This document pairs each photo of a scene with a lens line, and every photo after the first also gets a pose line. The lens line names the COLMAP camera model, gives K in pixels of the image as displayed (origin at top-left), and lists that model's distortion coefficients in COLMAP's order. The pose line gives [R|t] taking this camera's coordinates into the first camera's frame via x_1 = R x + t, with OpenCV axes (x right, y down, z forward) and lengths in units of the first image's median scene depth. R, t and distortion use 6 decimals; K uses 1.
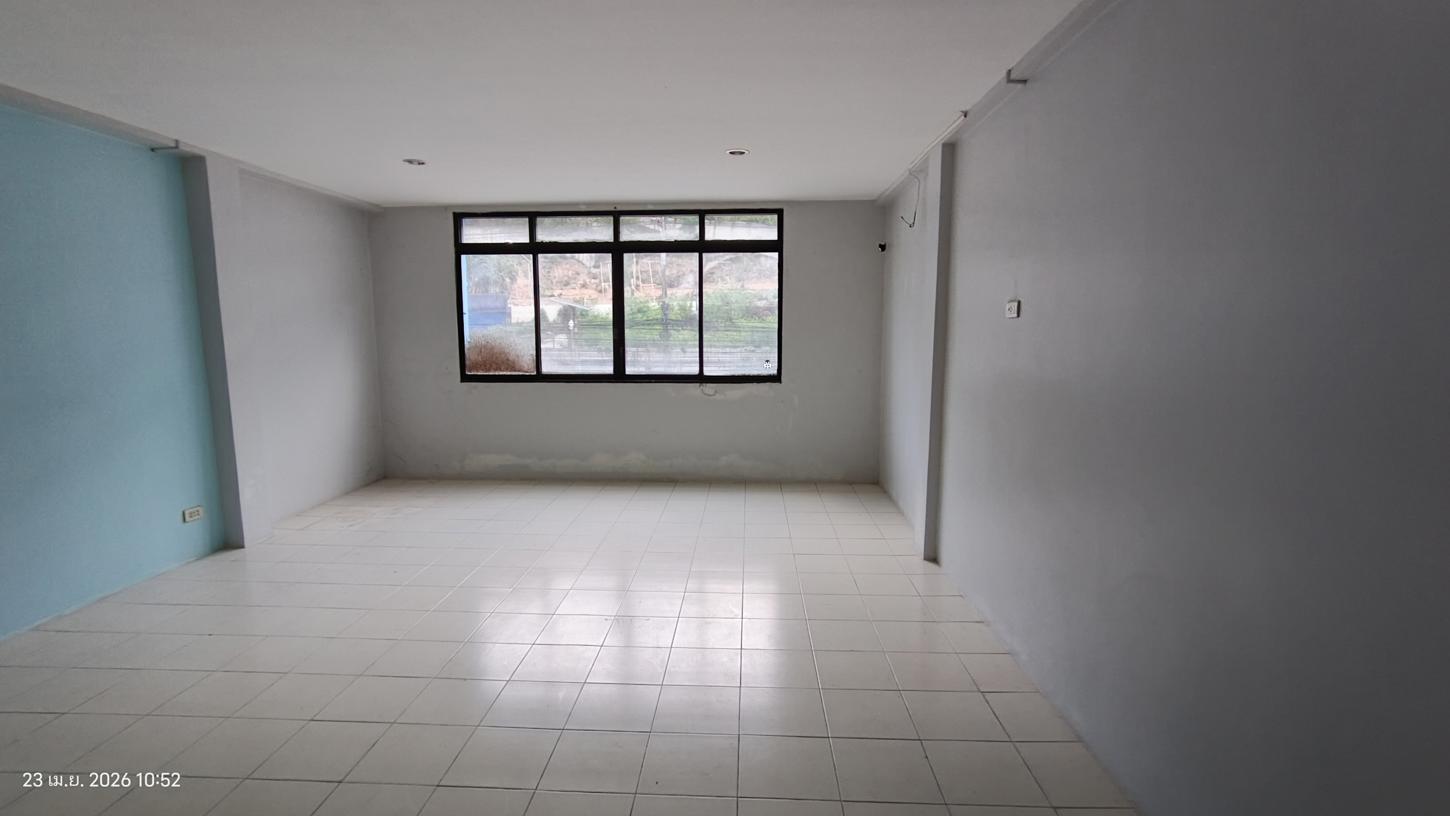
lens RADIAL K [[666.1, 0, 725.0], [0, 666.1, 408.0], [0, 0, 1]] dist [-0.000010, 0.000220]
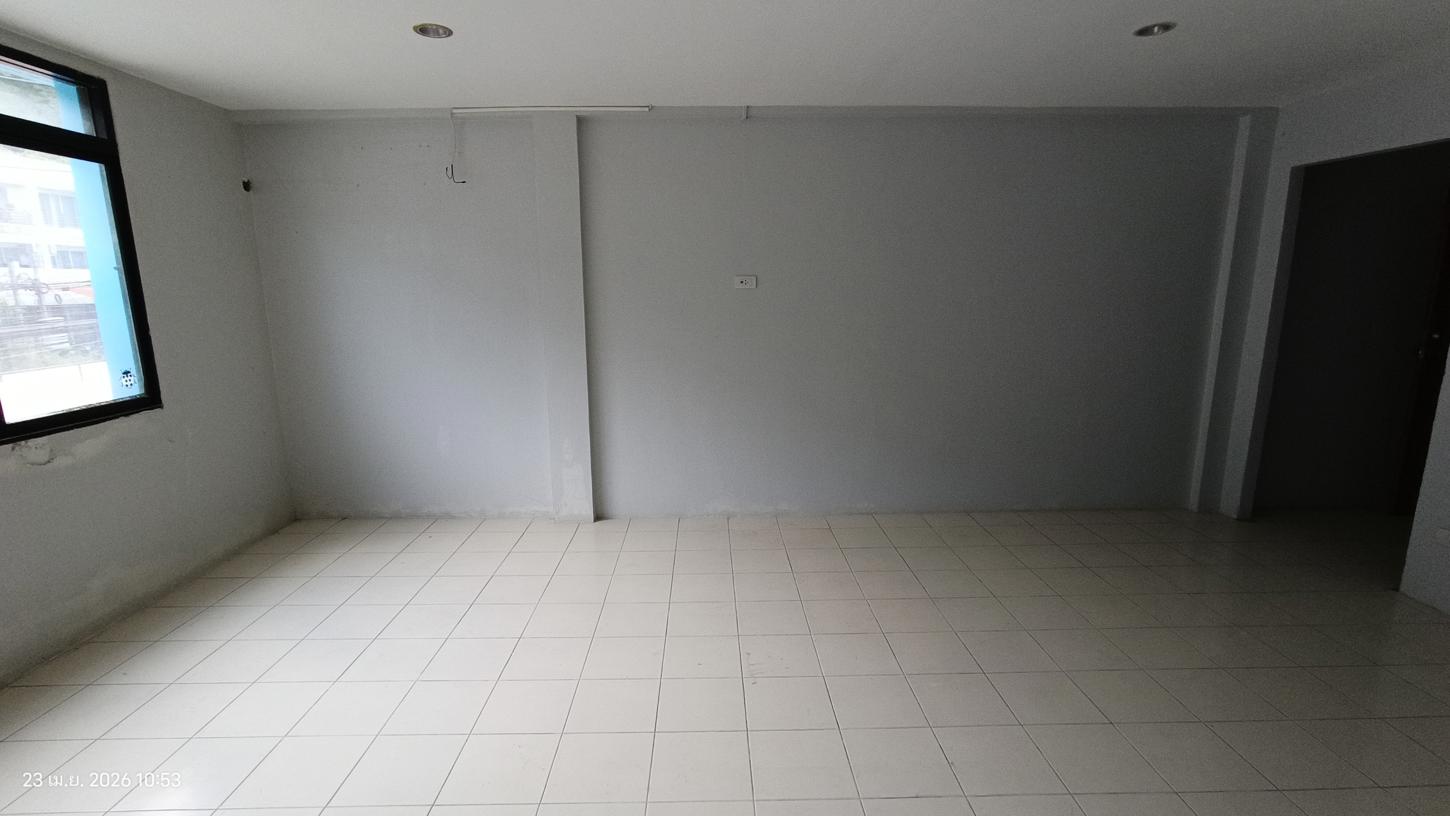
lens RADIAL K [[666.1, 0, 725.0], [0, 666.1, 408.0], [0, 0, 1]] dist [-0.000010, 0.000220]
pose [[-0.066965, -0.180818, 0.981234, -0.491326], [0.137284, 0.972418, 0.188562, -0.077407], [-0.988266, 0.147335, -0.040295, 0.554982]]
